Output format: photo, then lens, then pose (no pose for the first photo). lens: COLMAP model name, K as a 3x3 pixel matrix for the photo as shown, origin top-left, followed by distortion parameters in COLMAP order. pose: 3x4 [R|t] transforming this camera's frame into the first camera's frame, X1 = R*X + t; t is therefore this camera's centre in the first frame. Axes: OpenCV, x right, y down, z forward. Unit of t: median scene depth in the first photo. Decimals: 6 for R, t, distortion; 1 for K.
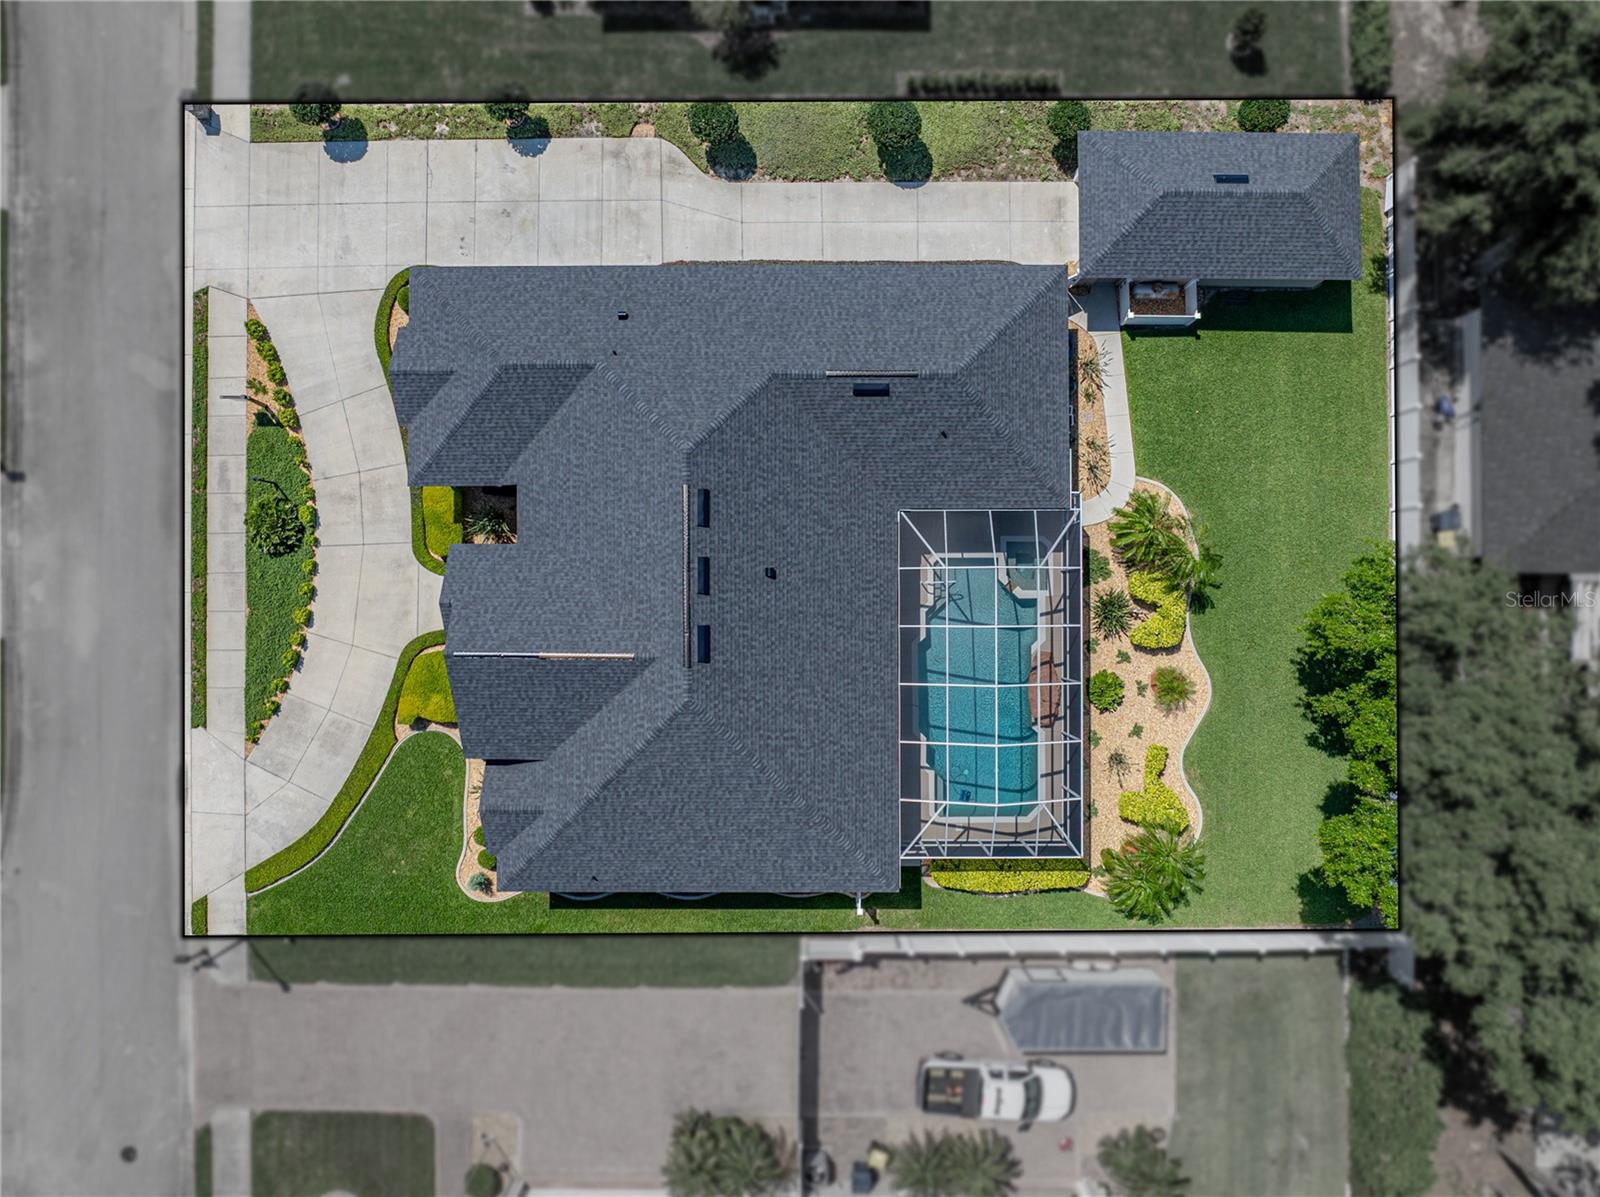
lens RADIAL K [[1133.8, 0, 800.4], [0, 1133.8, 600.0], [0, 0, 1]] dist [-0.040039, 0.005812]
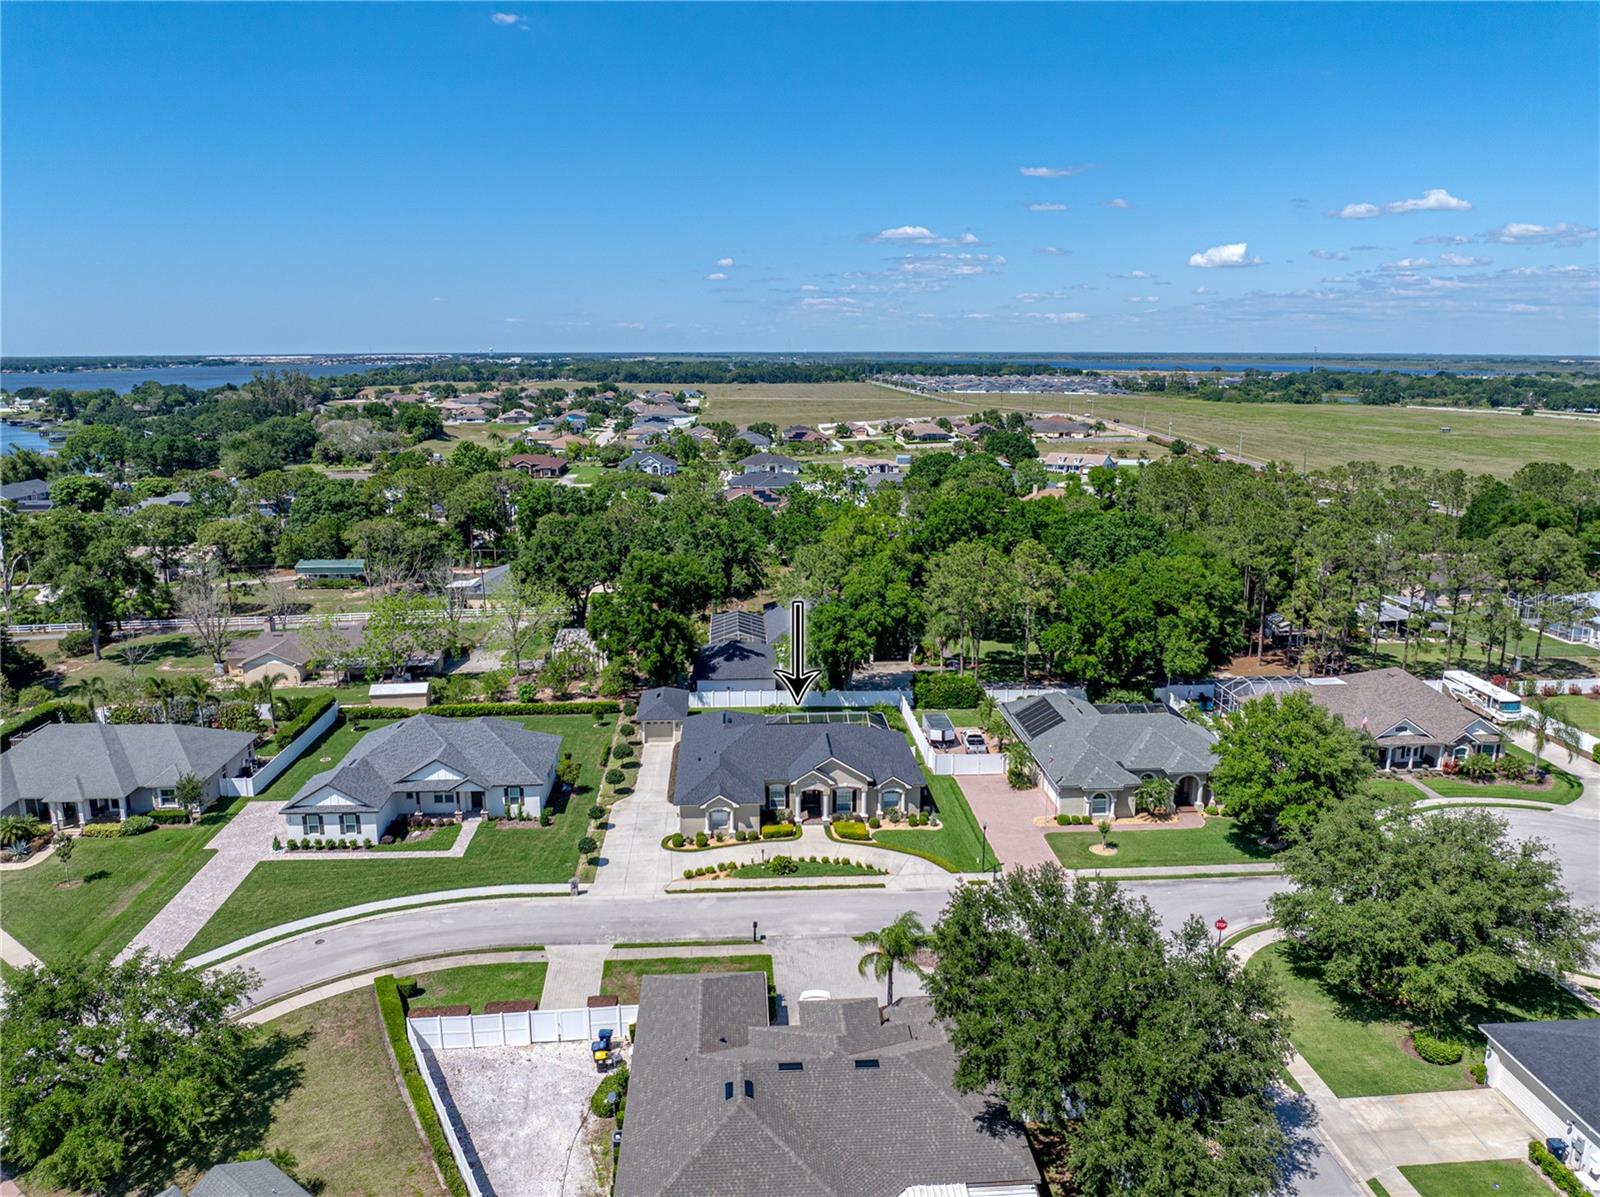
lens RADIAL K [[1133.8, 0, 794.9], [0, 1133.8, 599.3], [0, 0, 1]] dist [-0.040039, 0.005812]
pose [[-0.060039, -0.206671, 0.976567, -2.404965], [0.998132, -0.001347, 0.061079, -0.172124], [-0.011308, 0.978410, 0.206366, 0.076794]]
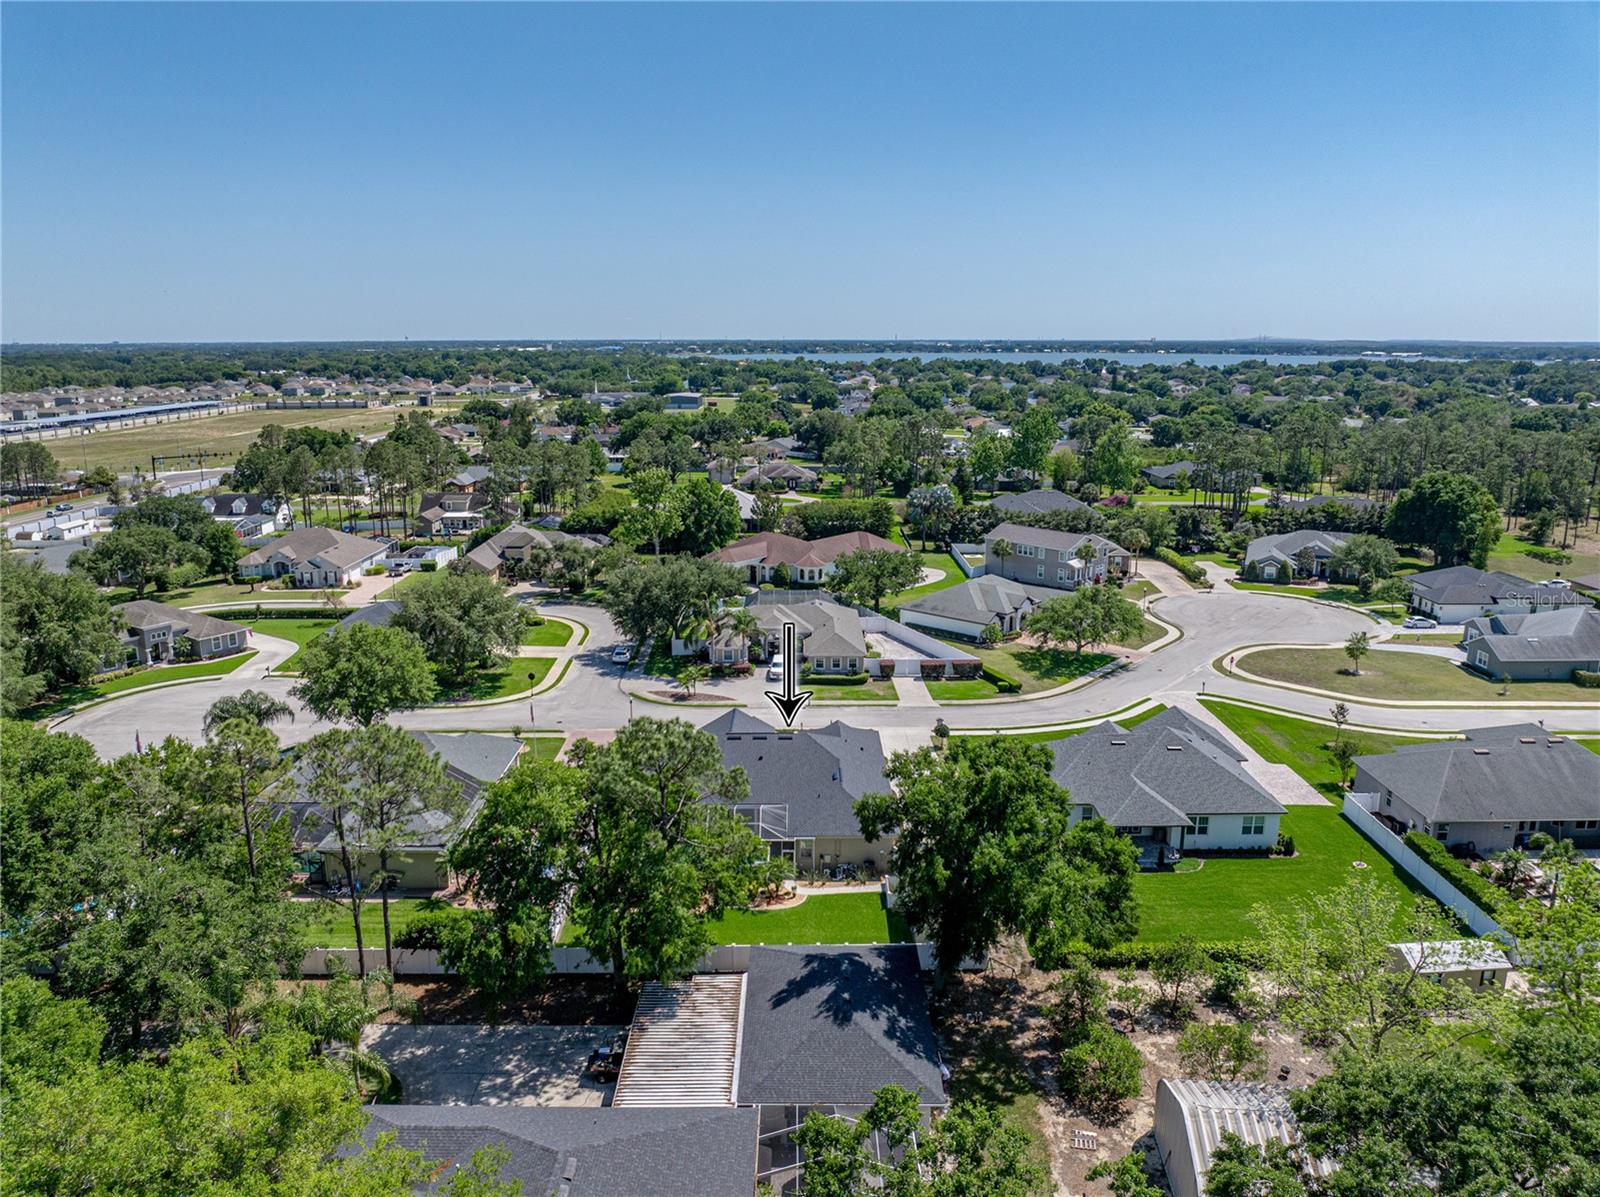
lens RADIAL K [[1133.8, 0, 803.4], [0, 1133.8, 590.8], [0, 0, 1]] dist [-0.040039, 0.005812]
pose [[0.007609, 0.226430, -0.973998, 2.063559], [-0.999914, 0.012168, -0.004983, -0.097302], [0.010724, 0.973951, 0.226503, 0.049134]]
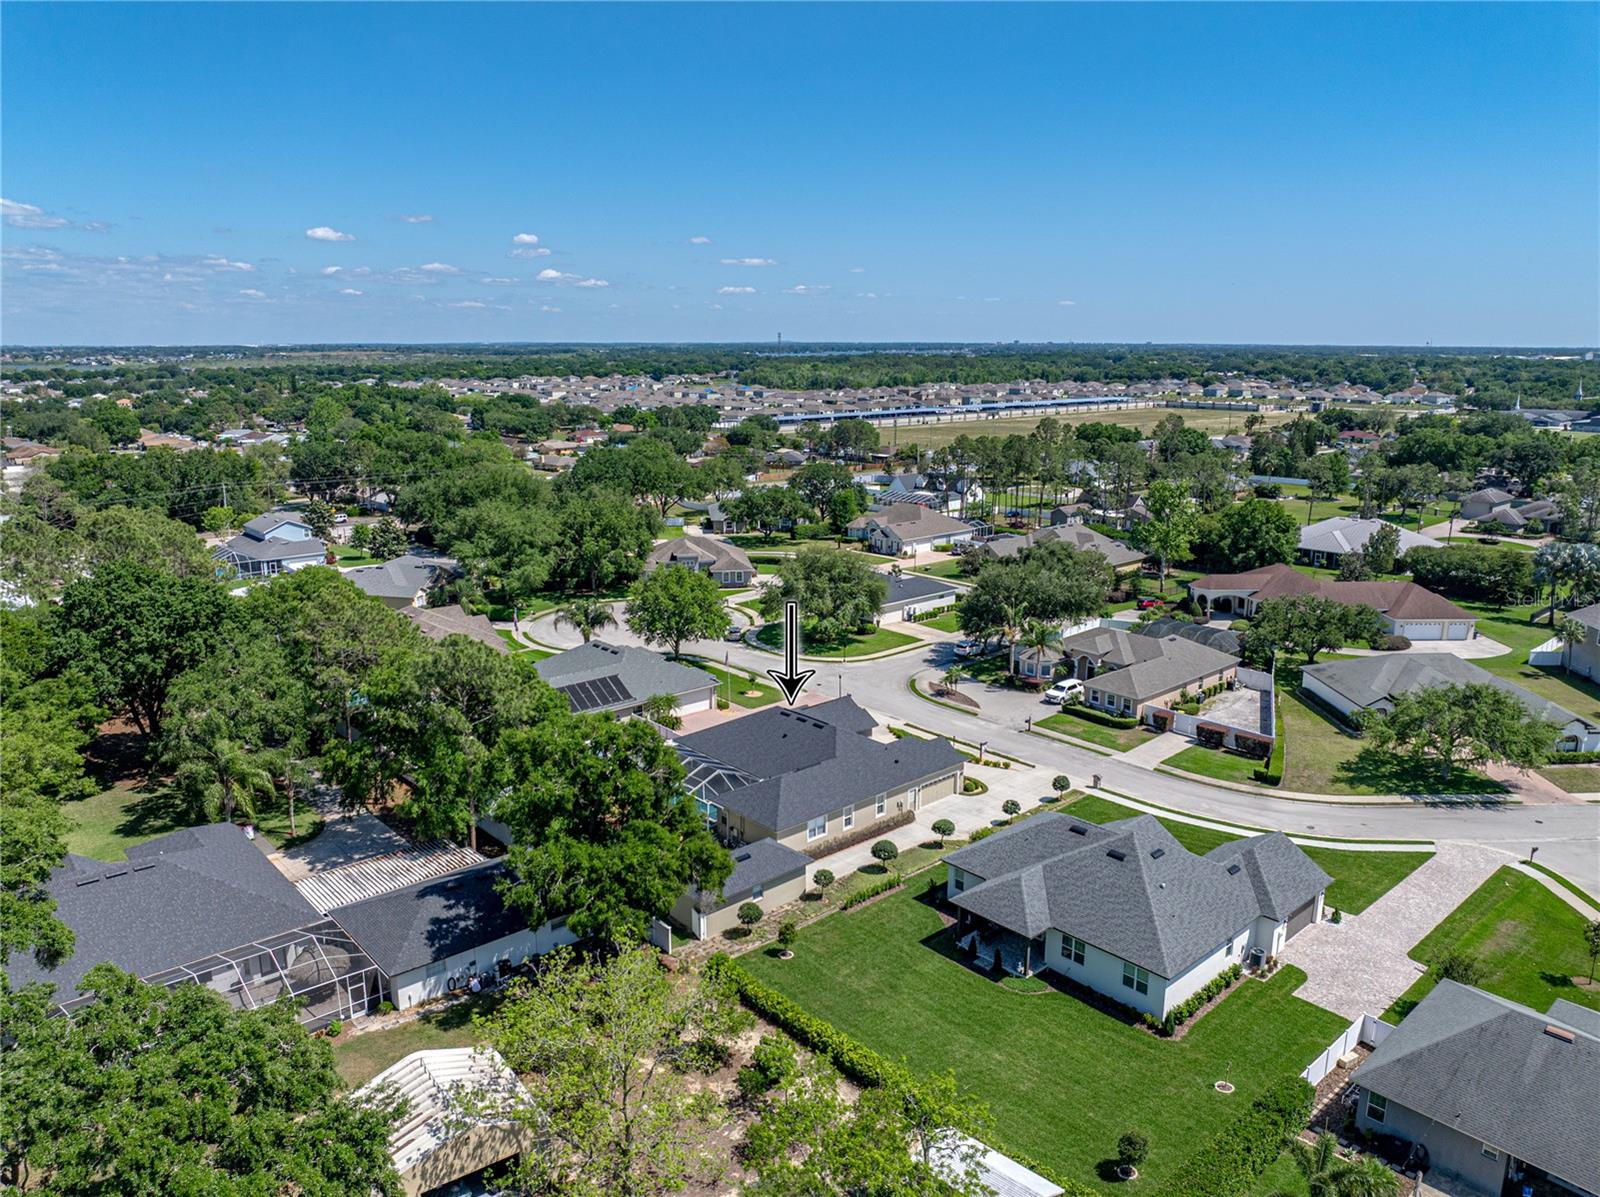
lens RADIAL K [[1133.8, 0, 799.0], [0, 1133.8, 599.0], [0, 0, 1]] dist [-0.040039, 0.005812]
pose [[-0.743273, 0.156356, -0.650460, 1.436186], [-0.668879, -0.156102, 0.726797, -1.699714], [0.012101, 0.975287, 0.220609, 0.074565]]
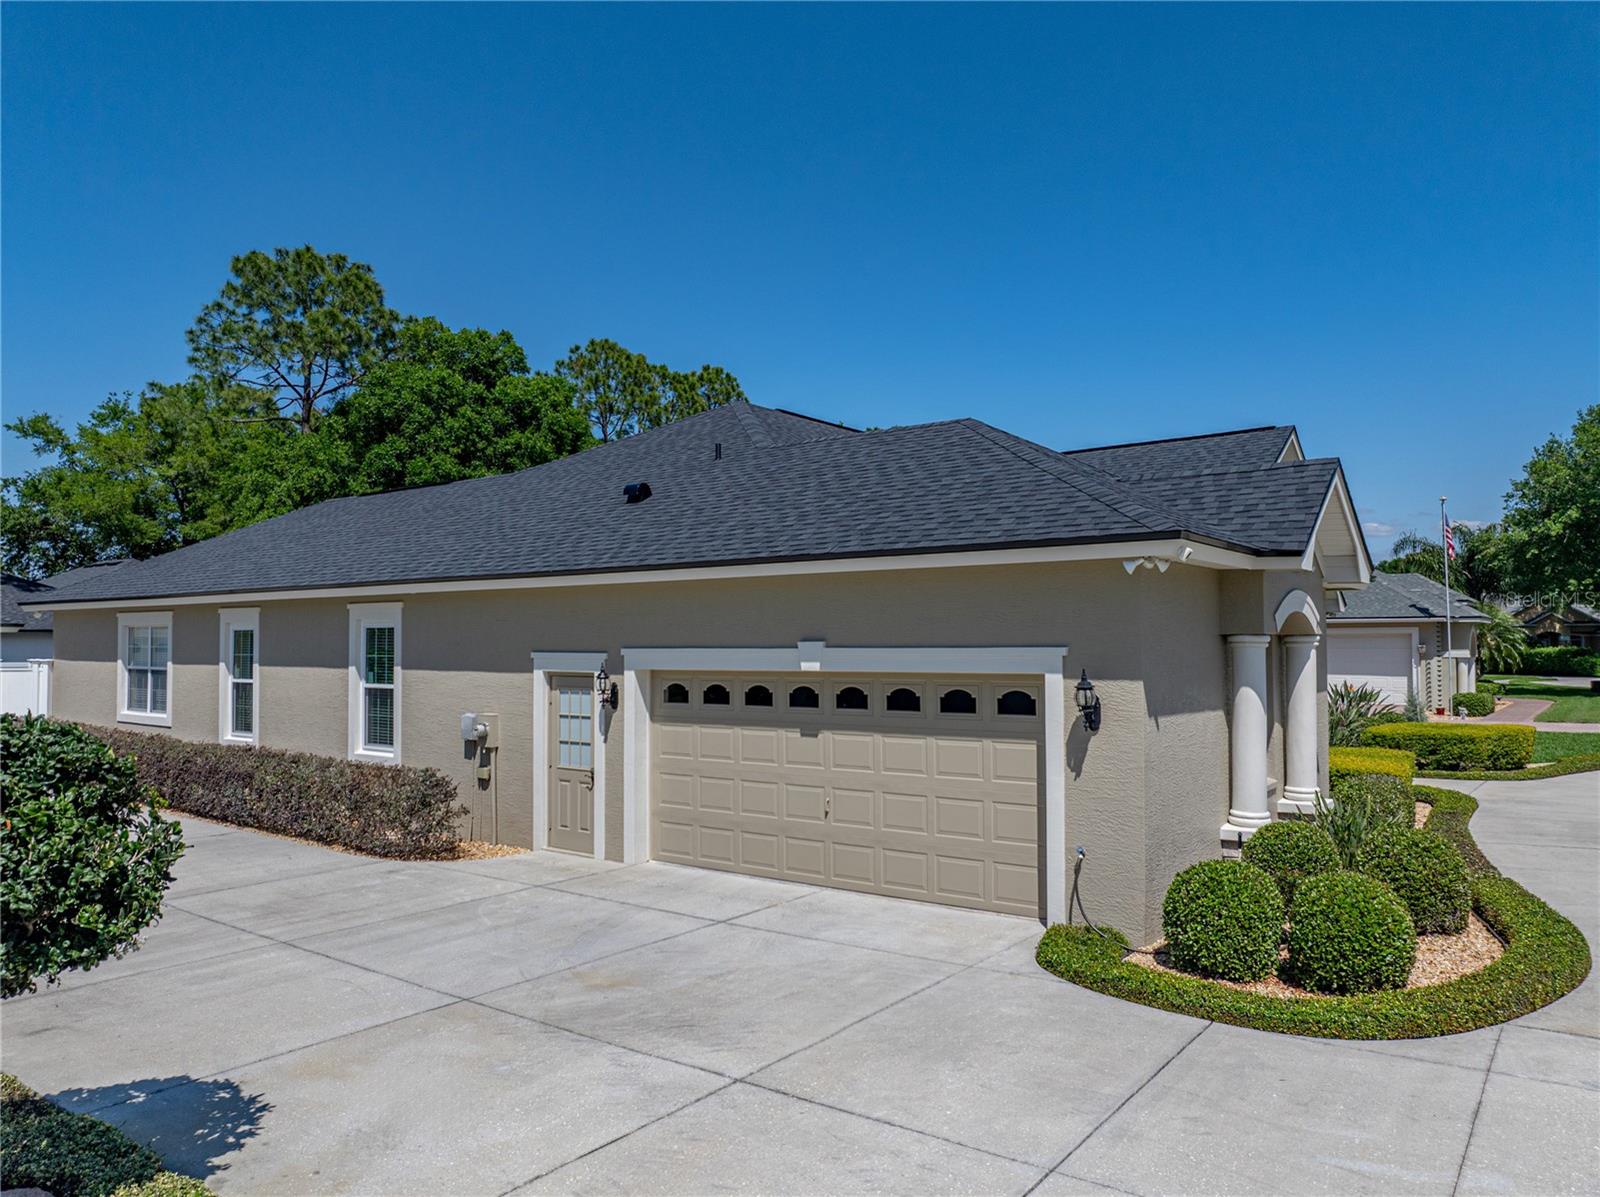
lens RADIAL K [[1133.8, 0, 802.5], [0, 1133.8, 595.0], [0, 0, 1]] dist [-0.040039, 0.005812]
pose [[-0.799987, 0.033465, 0.599084, -0.386303], [0.600017, 0.043416, 0.798808, -0.469455], [0.000722, 0.998496, -0.054812, 0.947812]]
